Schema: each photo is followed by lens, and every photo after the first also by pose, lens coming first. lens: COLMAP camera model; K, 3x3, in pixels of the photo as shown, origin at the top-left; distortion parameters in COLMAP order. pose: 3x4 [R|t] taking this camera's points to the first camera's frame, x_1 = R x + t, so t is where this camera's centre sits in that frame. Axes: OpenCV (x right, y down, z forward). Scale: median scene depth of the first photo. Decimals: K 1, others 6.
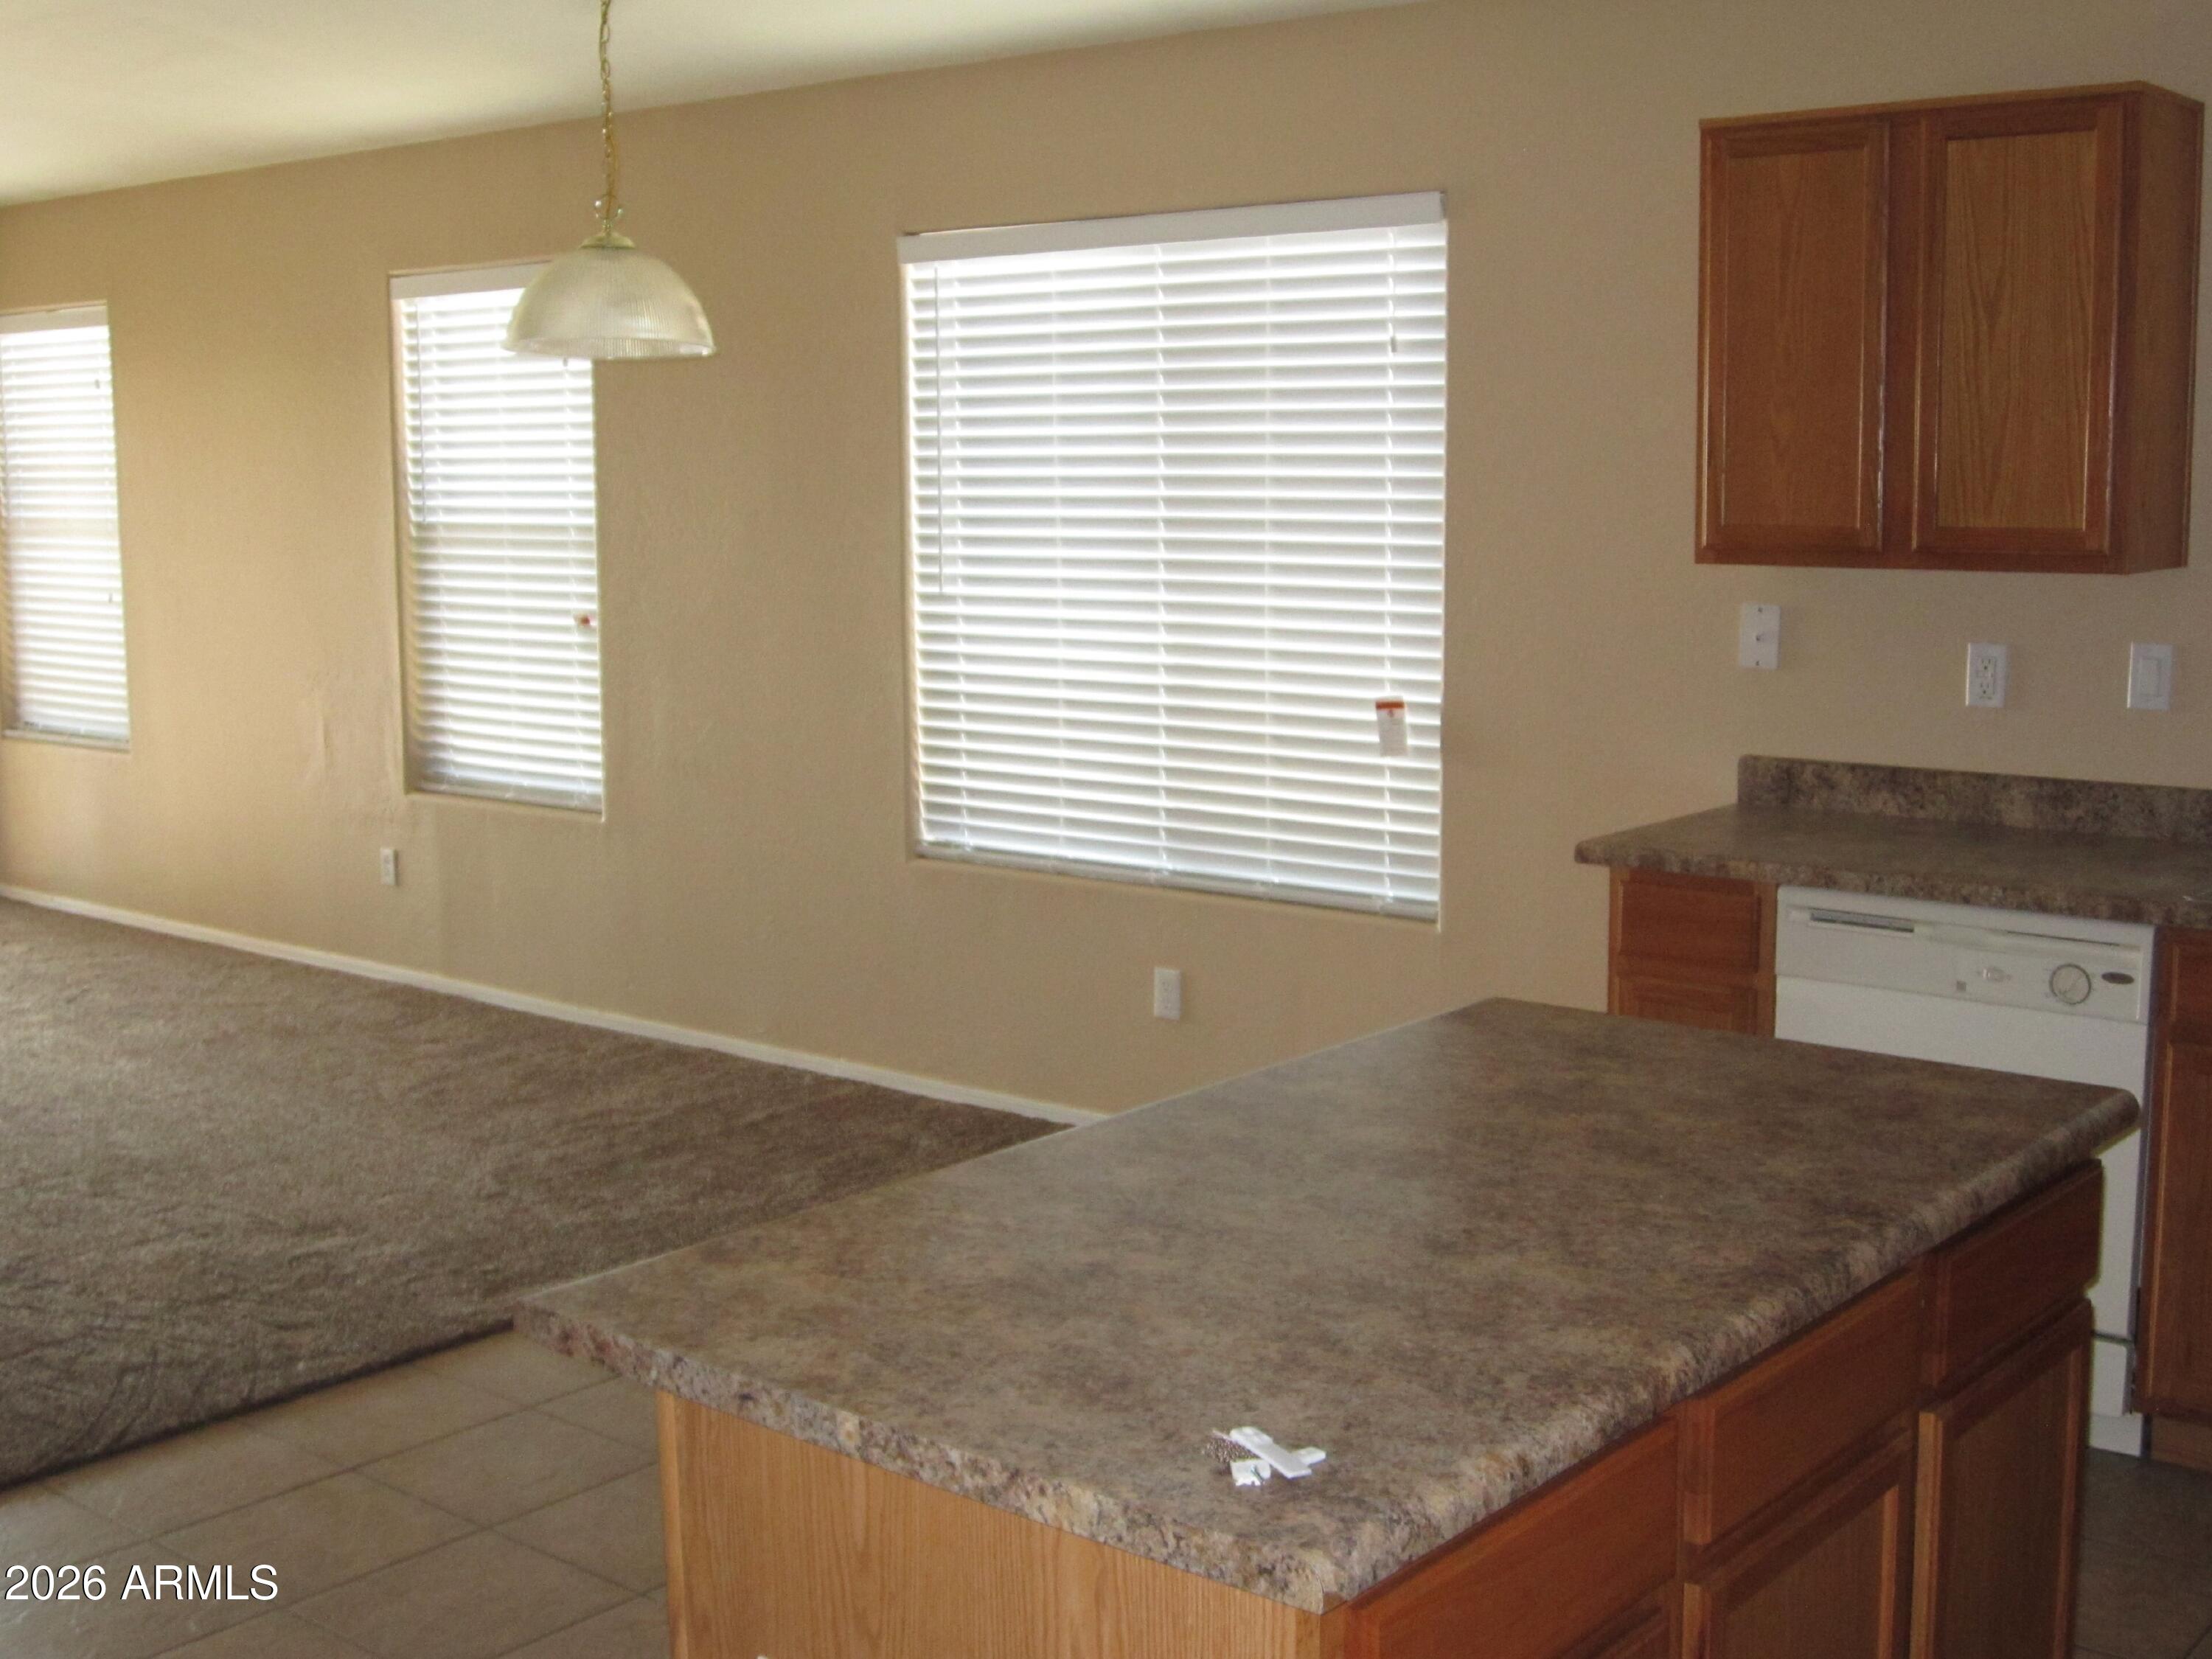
lens RADIAL K [[2632.2, 0, 1066.9], [0, 2632.2, 851.0], [0, 0, 1]] dist [-0.070195, 0.000000]
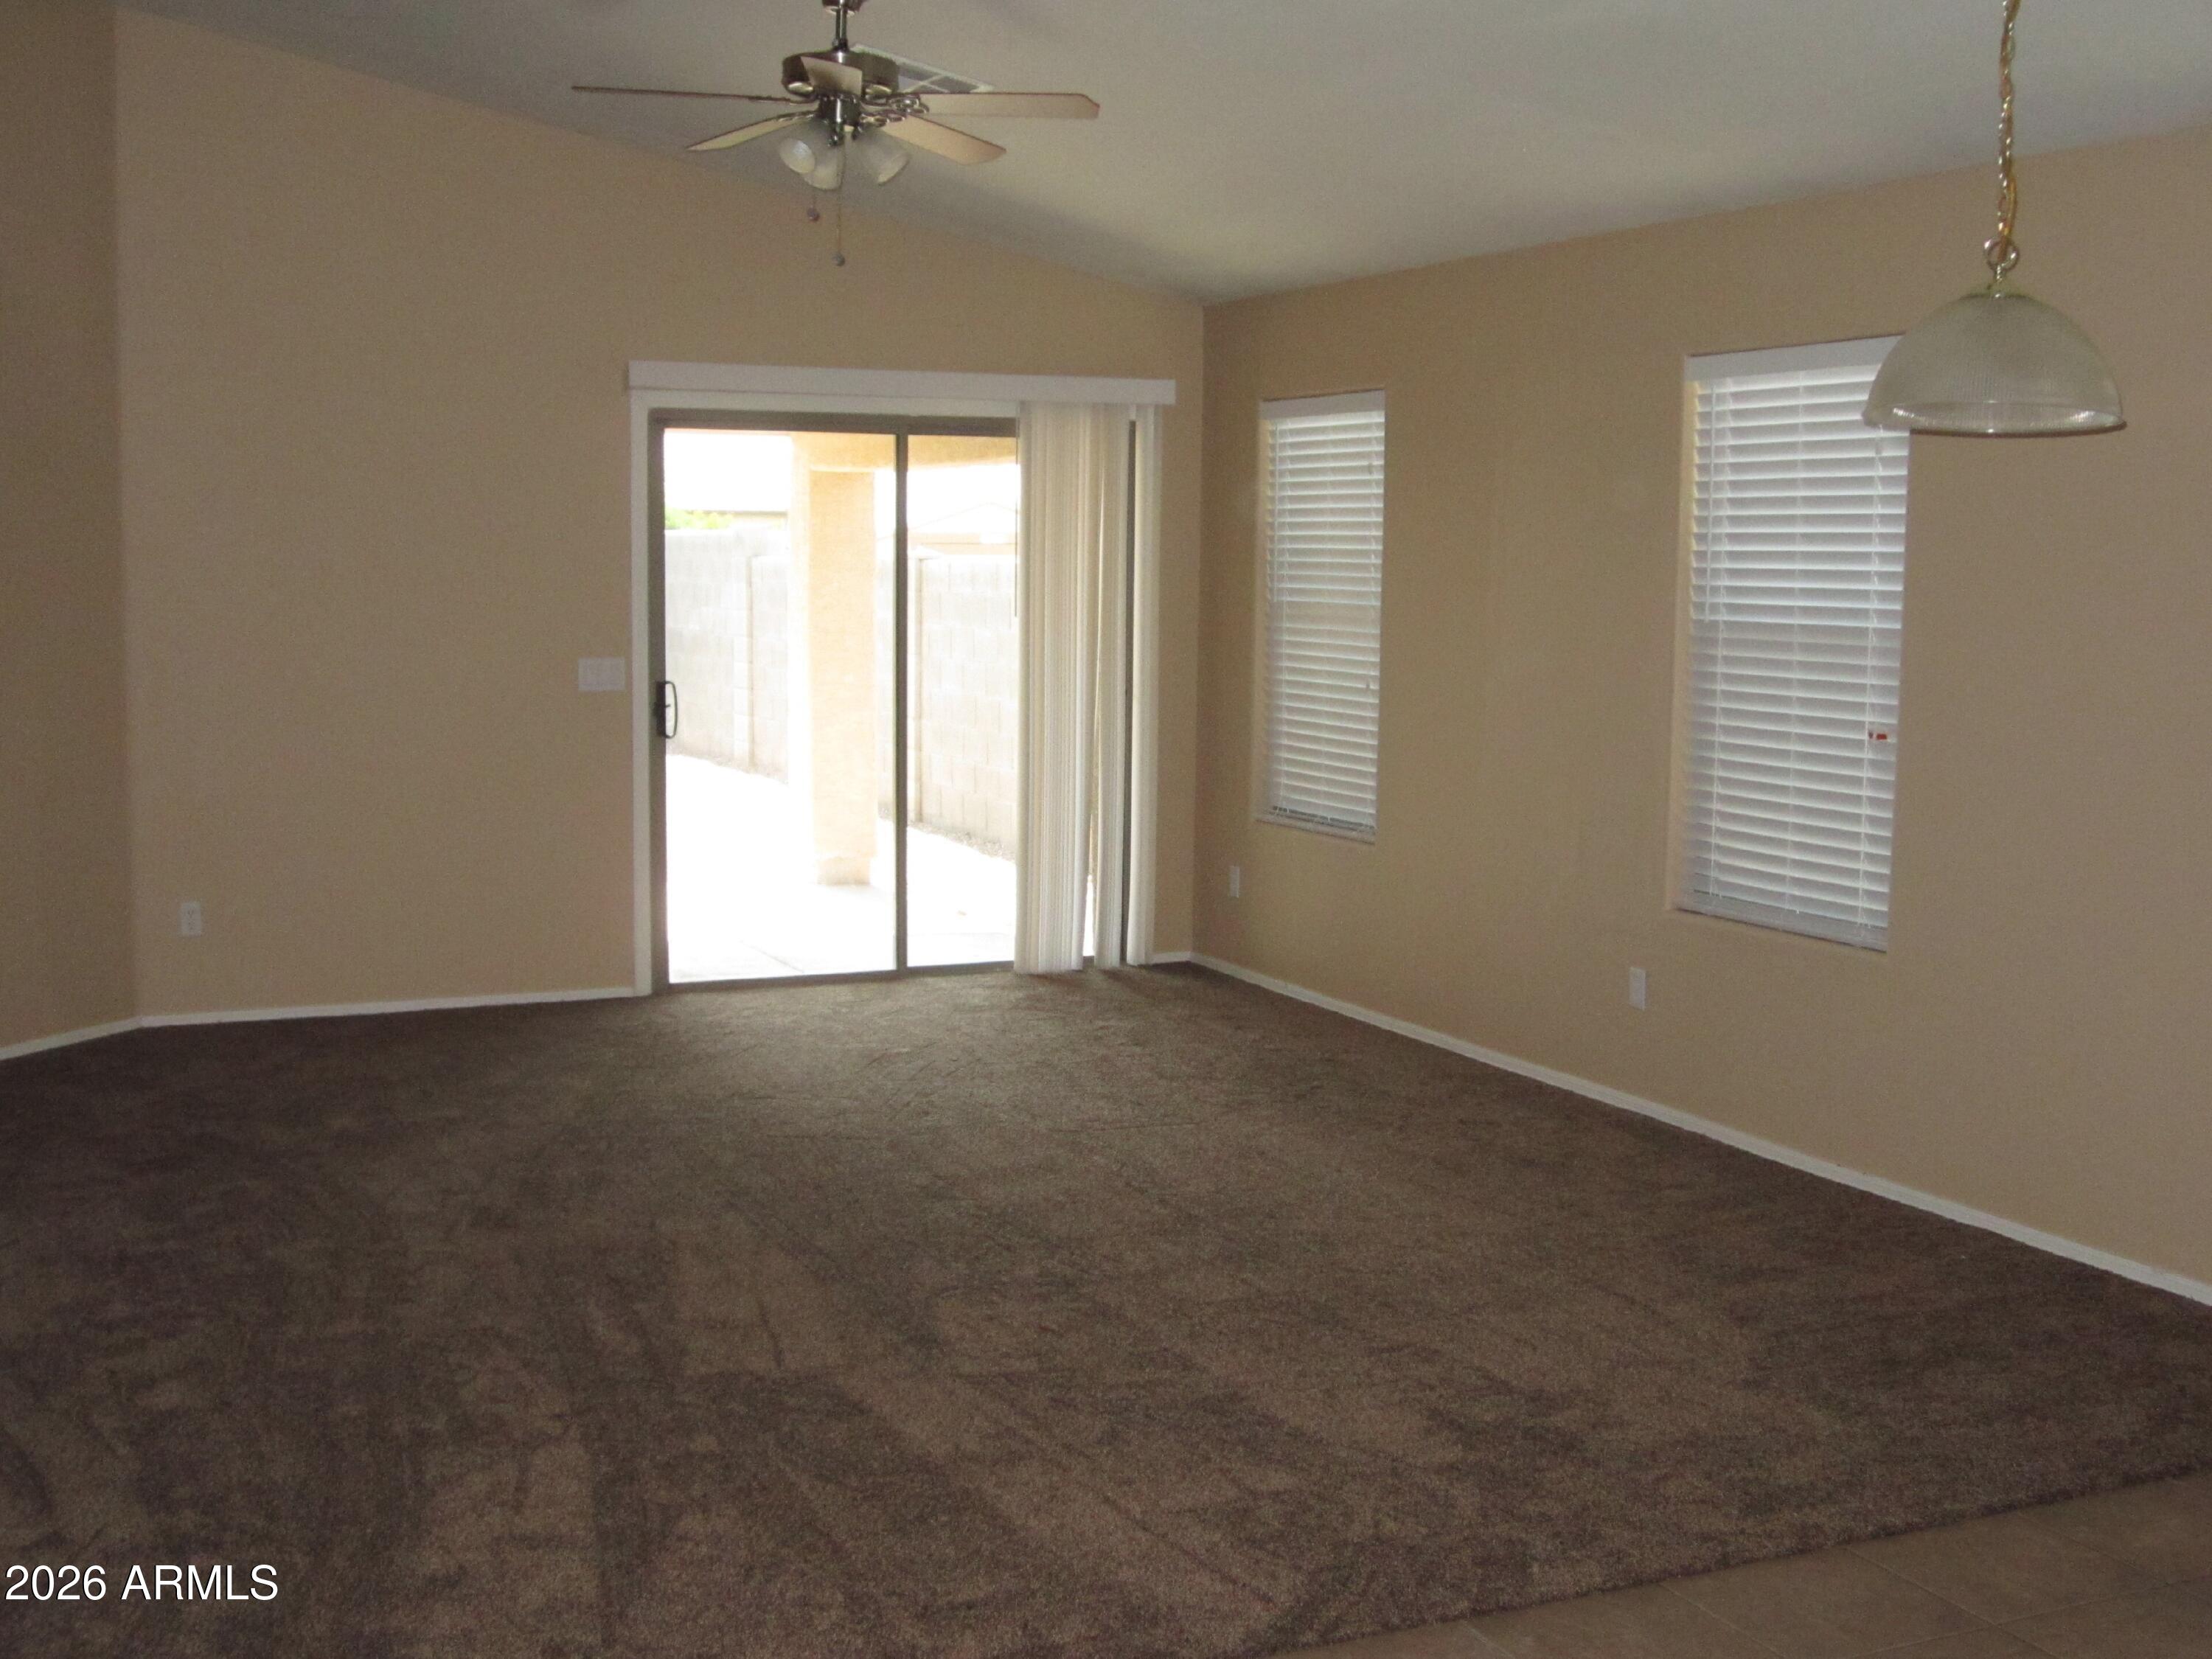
lens RADIAL K [[2632.2, 0, 1094.3], [0, 2632.2, 806.8], [0, 0, 1]] dist [-0.070195, 0.000000]
pose [[0.902914, 0.058527, -0.425819, -0.043940], [-0.082268, 0.995902, -0.037560, -0.007879], [0.421875, 0.068945, 0.904029, 0.080449]]
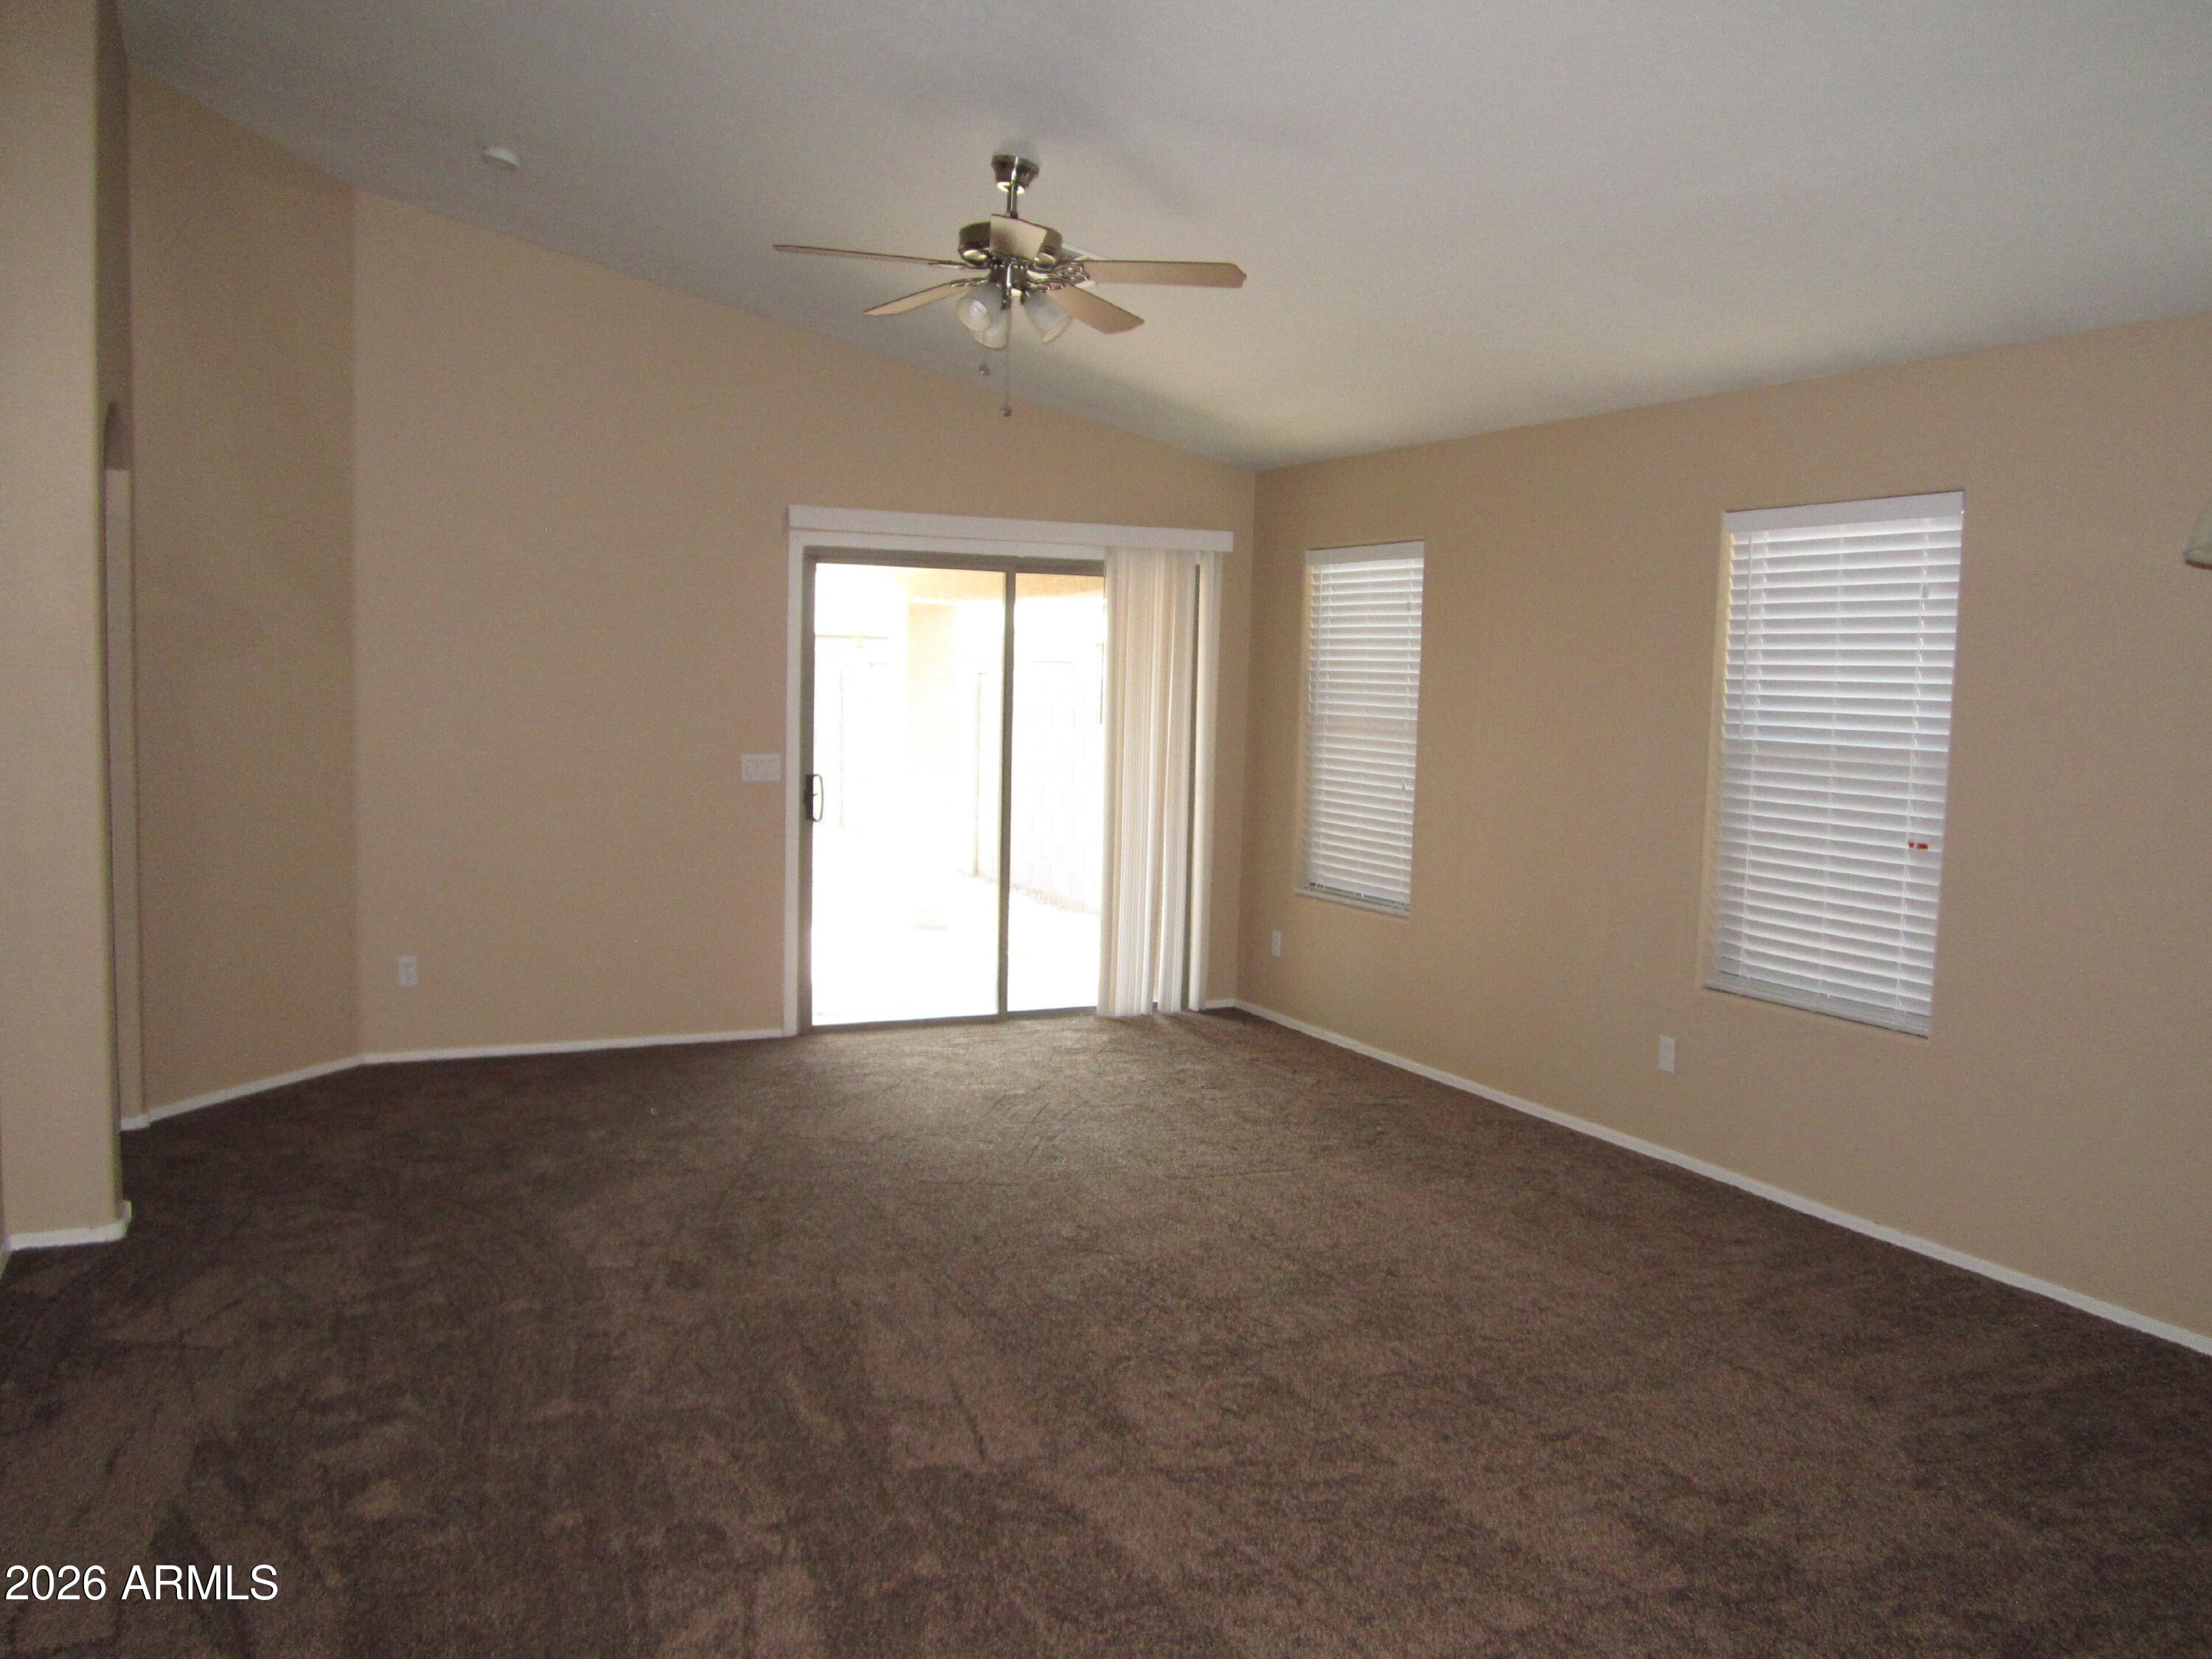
lens RADIAL K [[1867.6, 0, 1109.4], [0, 1867.6, 818.8], [0, 0, 1]] dist [-0.033746, 0.010503]
pose [[0.914196, 0.062966, -0.400351, -0.184081], [-0.093063, 0.994075, -0.056163, -0.028455], [0.394443, 0.088602, 0.914639, 0.217684]]
